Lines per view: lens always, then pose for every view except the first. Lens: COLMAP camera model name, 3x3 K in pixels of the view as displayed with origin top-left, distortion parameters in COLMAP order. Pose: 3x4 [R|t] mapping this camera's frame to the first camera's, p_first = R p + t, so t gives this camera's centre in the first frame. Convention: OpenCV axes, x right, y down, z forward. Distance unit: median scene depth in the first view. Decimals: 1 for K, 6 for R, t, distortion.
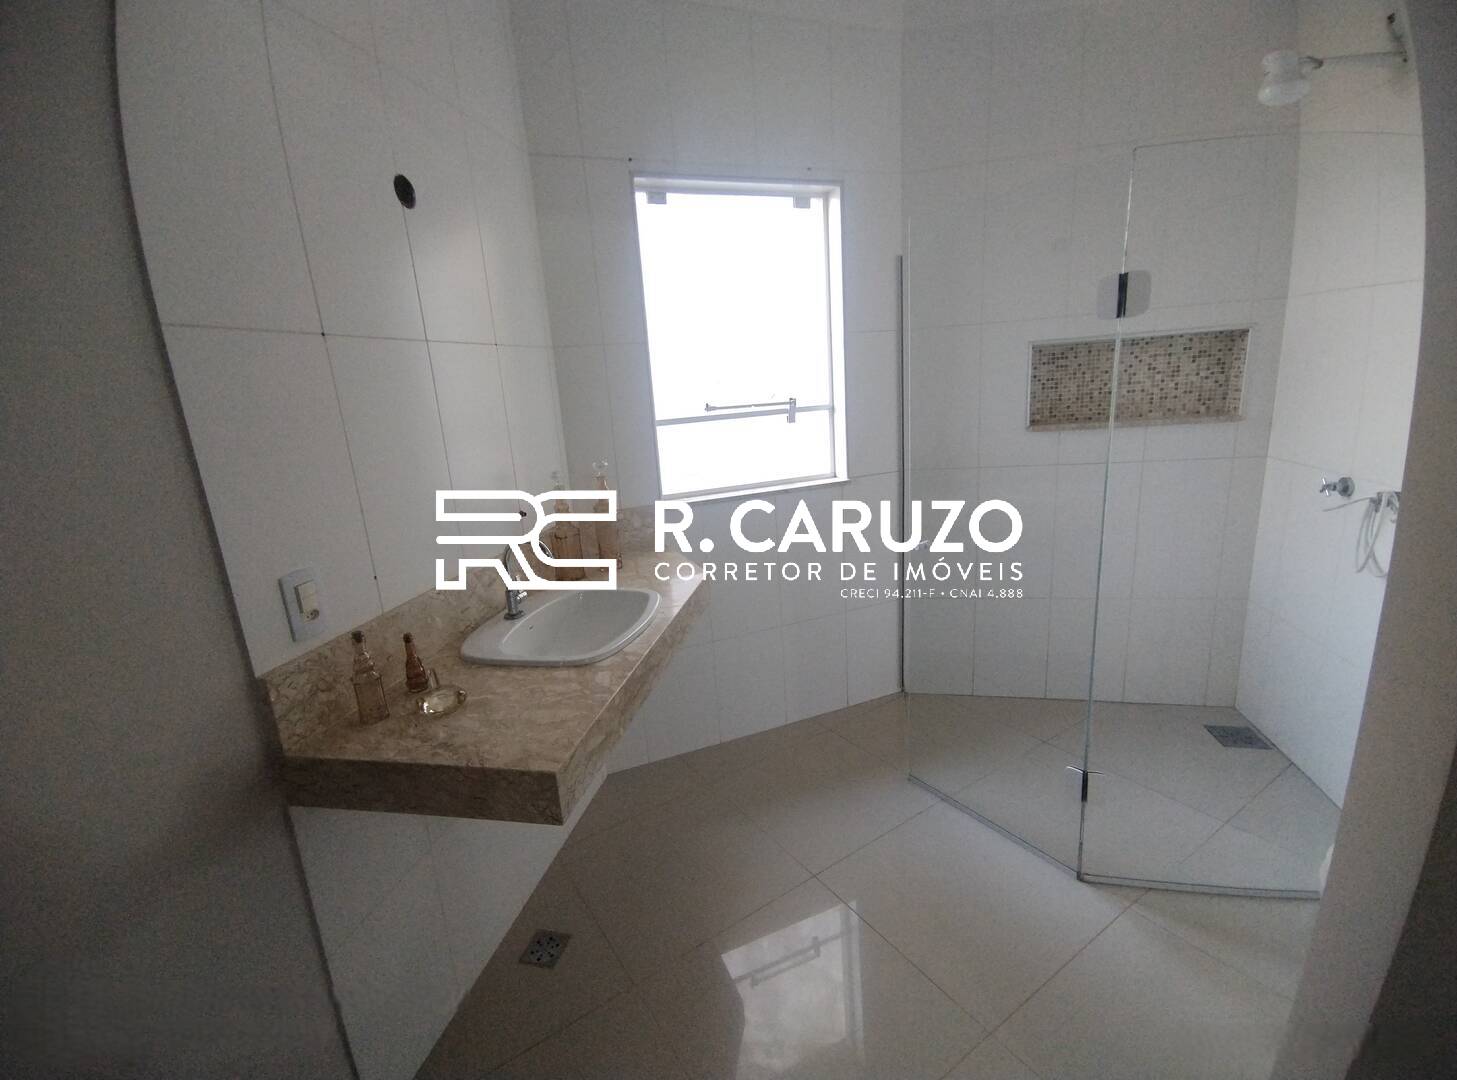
lens RADIAL K [[657.0, 0, 728.5], [0, 657.0, 540.0], [0, 0, 1]] dist [-0.025706, -0.000462]
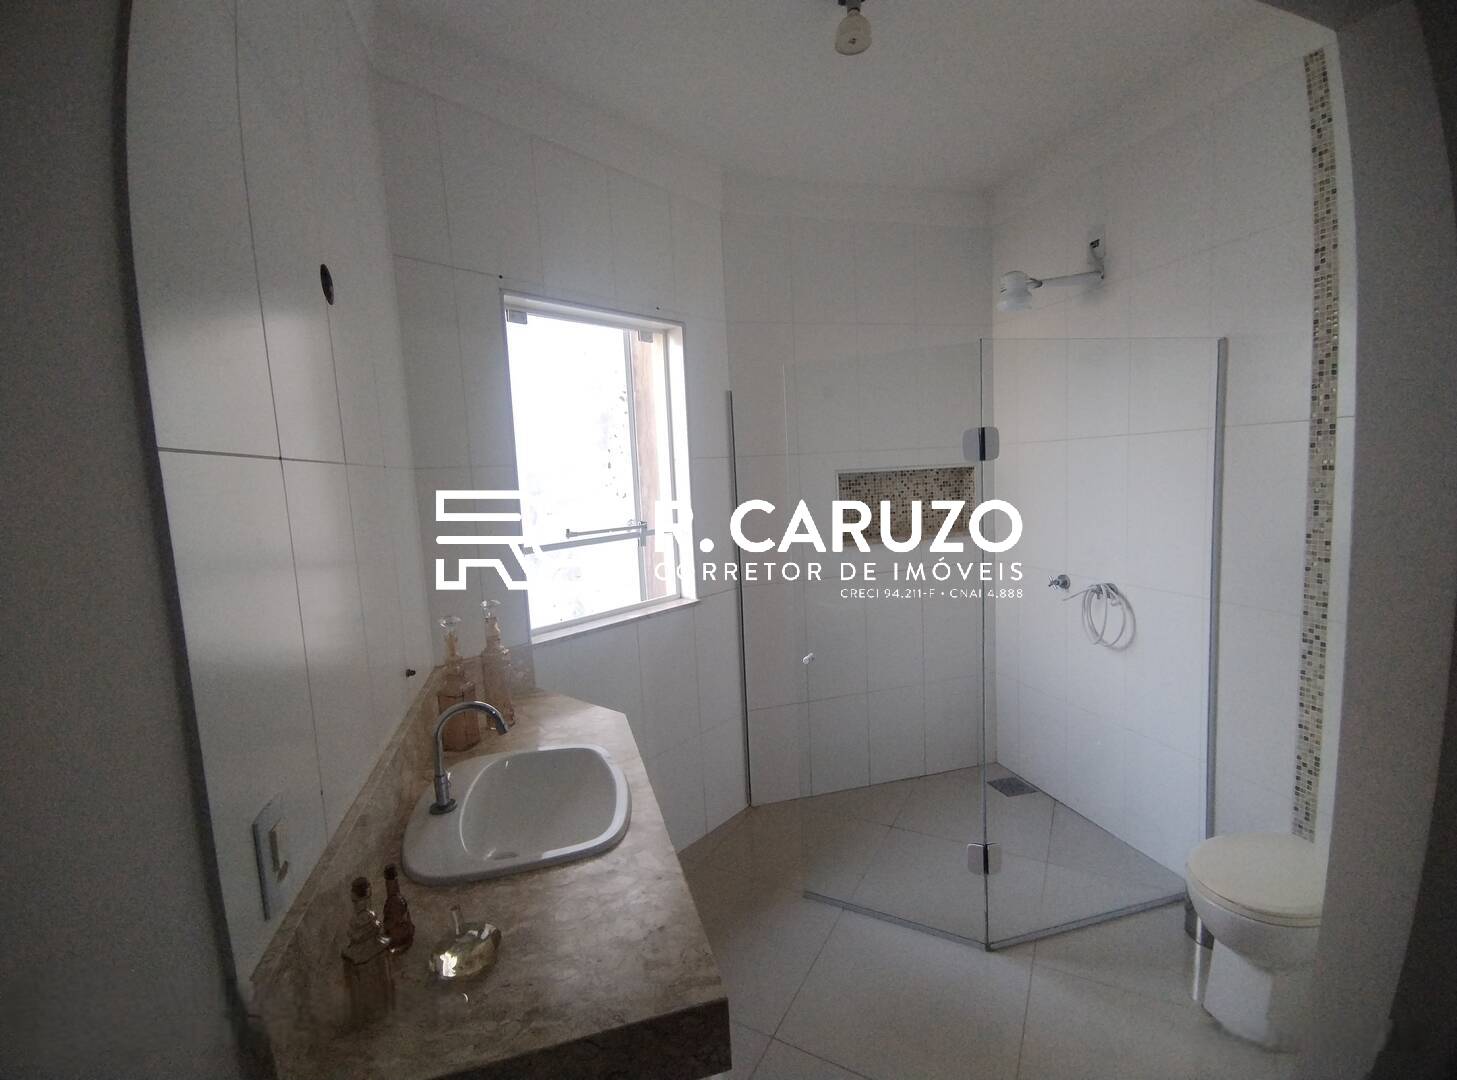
lens RADIAL K [[657.0, 0, 728.5], [0, 657.0, 540.0], [0, 0, 1]] dist [-0.025706, -0.000462]
pose [[0.893546, -0.022894, 0.448387, -0.265846], [0.095500, 0.985536, -0.139994, -0.042664], [-0.438696, 0.167912, 0.882809, 0.081364]]
